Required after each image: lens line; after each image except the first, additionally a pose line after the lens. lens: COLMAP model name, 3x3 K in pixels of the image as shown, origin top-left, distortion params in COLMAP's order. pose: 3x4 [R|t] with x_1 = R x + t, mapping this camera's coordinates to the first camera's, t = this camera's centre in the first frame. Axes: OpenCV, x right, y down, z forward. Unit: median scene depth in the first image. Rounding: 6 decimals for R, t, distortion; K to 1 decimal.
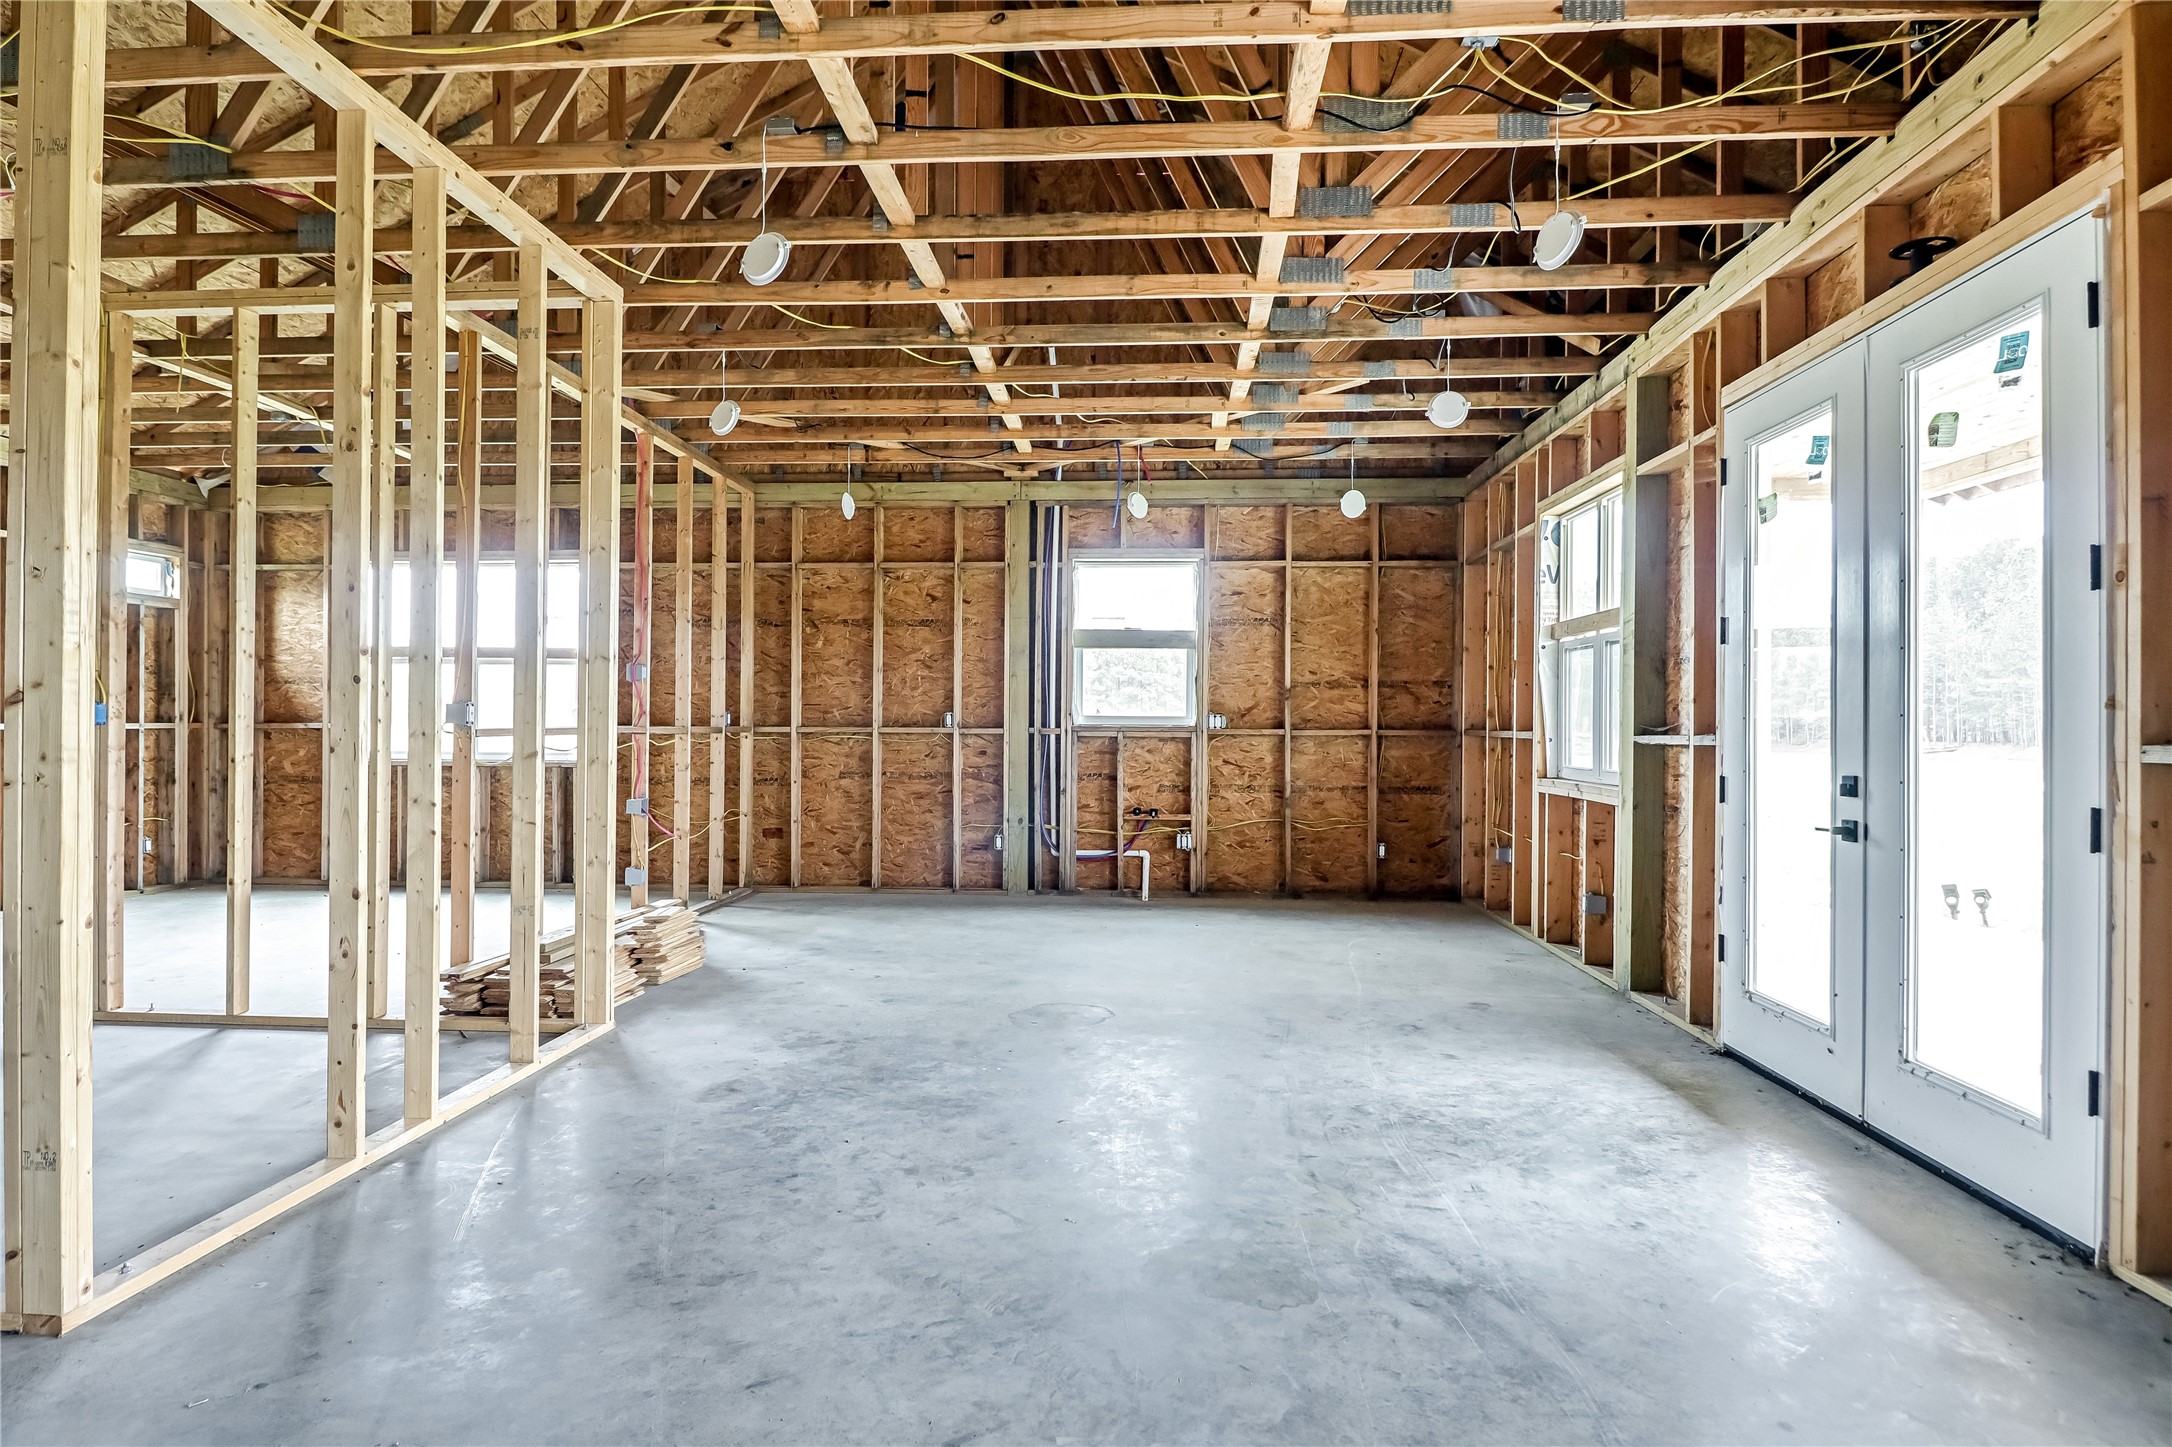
lens RADIAL K [[1172.7, 0, 1086.0], [0, 1172.7, 723.5], [0, 0, 1]] dist [0.007759, -0.014782]
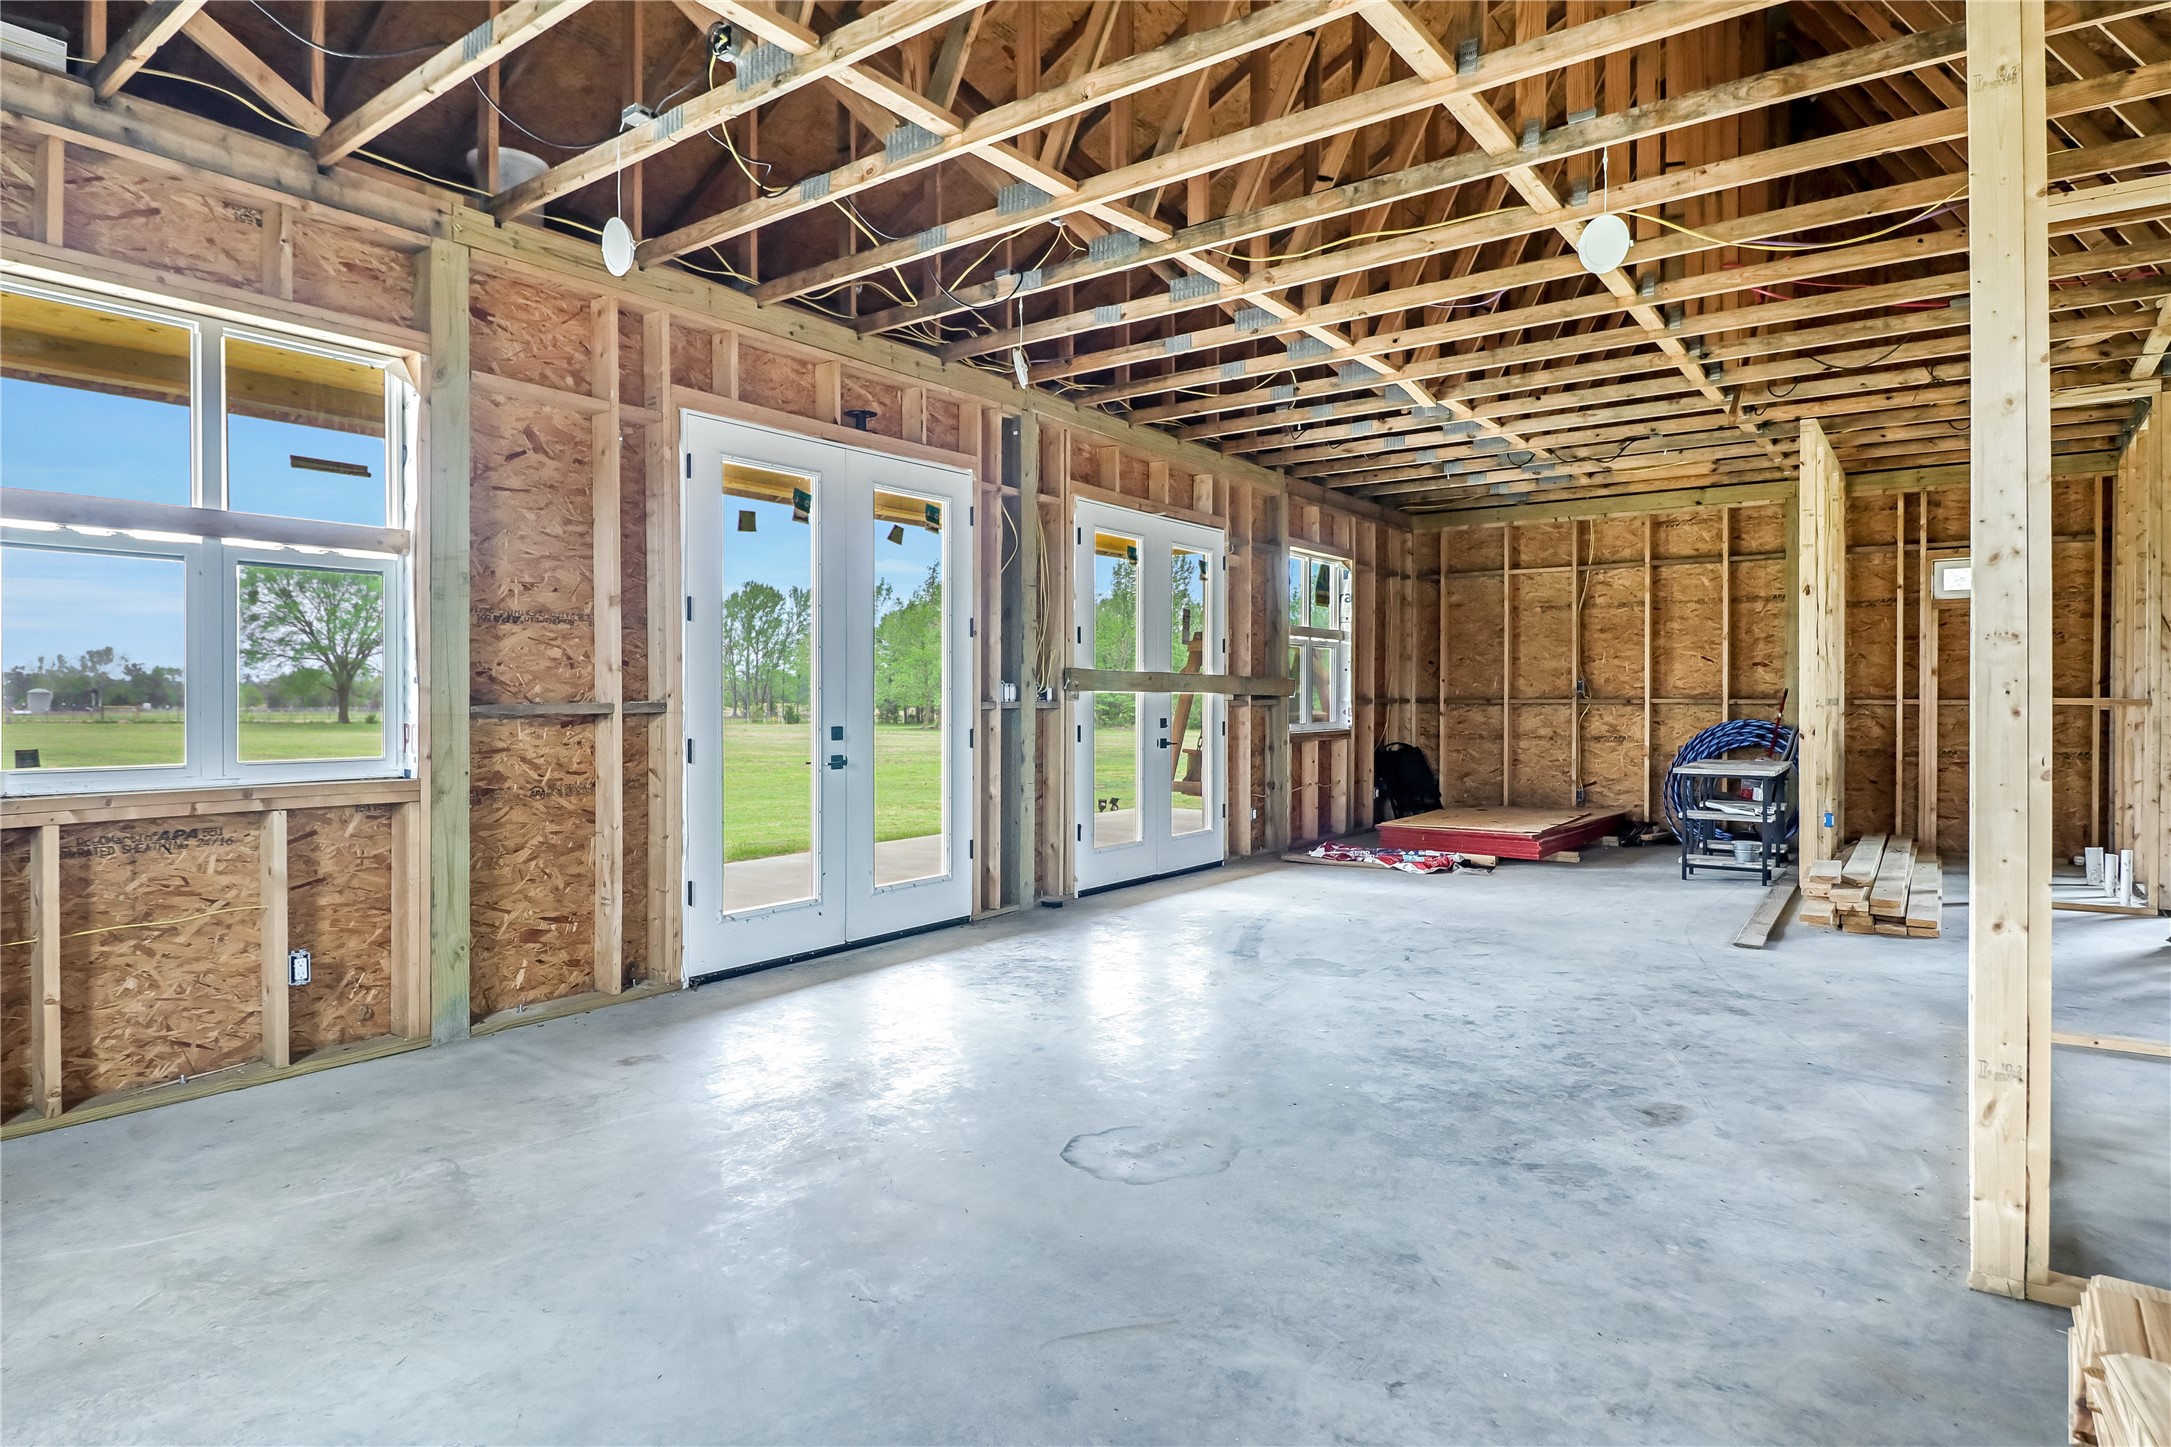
lens RADIAL K [[1211.7, 0, 1044.2], [0, 1211.7, 697.3], [0, 0, 1]] dist [0.027949, 0.000021]
pose [[-0.827121, -0.007652, 0.561972, -0.196840], [-0.006187, 0.999971, 0.004510, -0.001404], [-0.561990, 0.000253, -0.827144, 0.902844]]
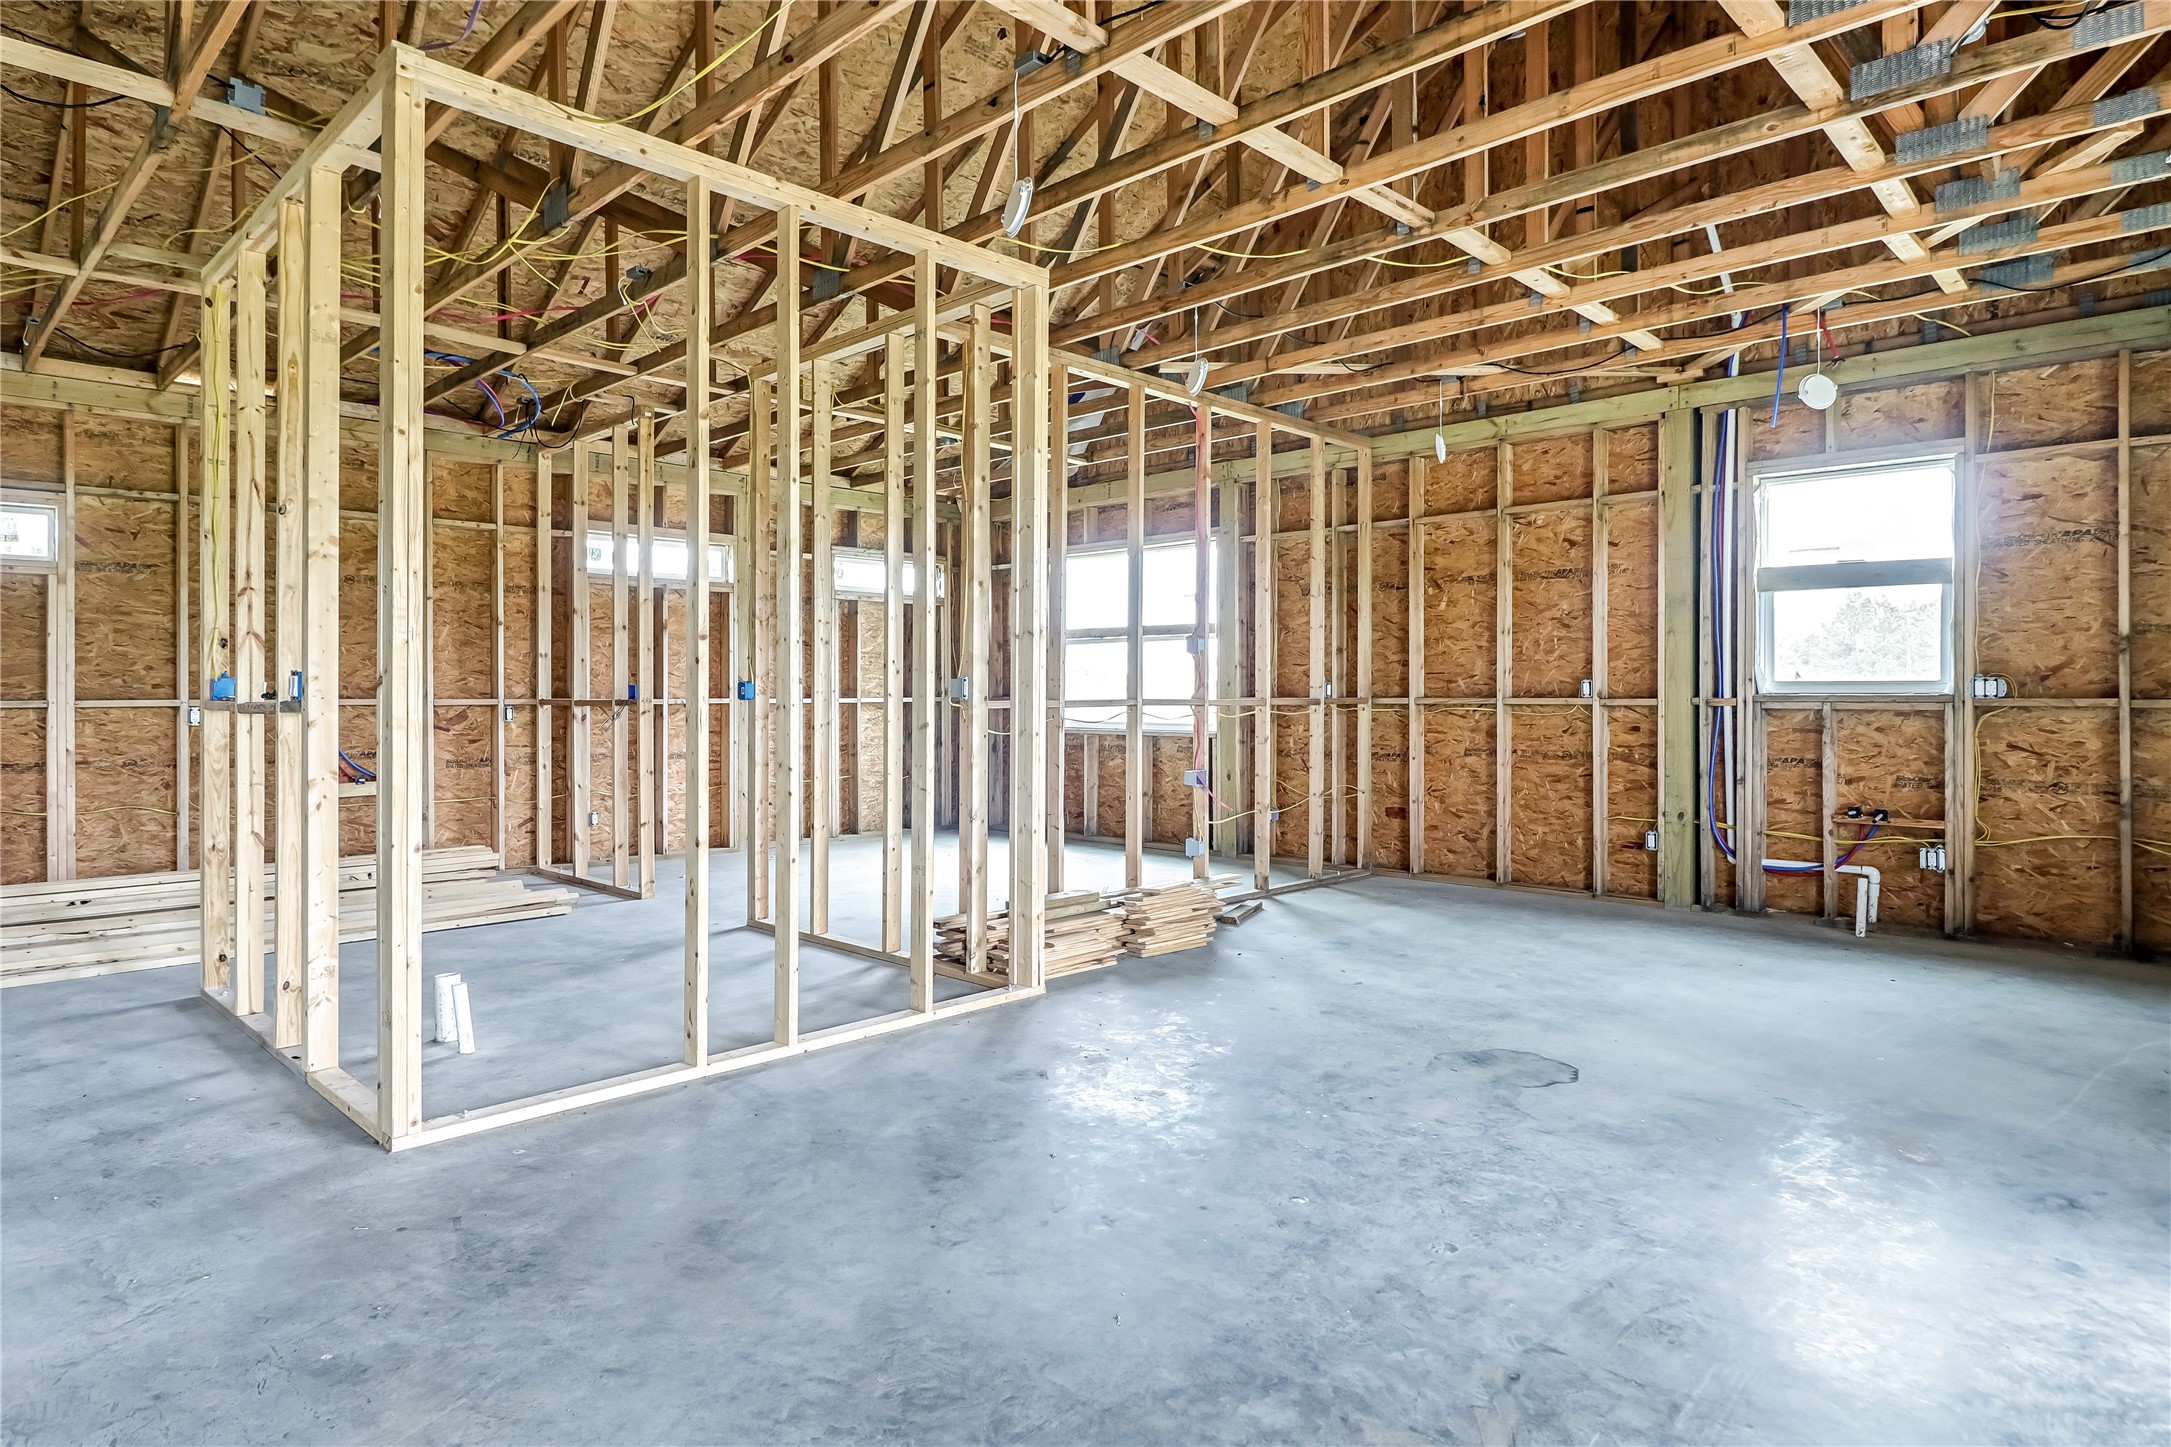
lens RADIAL K [[1200.4, 0, 1075.9], [0, 1200.4, 694.3], [0, 0, 1]] dist [0.007231, -0.015109]
pose [[0.755946, -0.006227, -0.654605, 0.164815], [0.006310, 0.999978, -0.002225, 0.000497], [0.654604, -0.002449, 0.755968, 0.121365]]
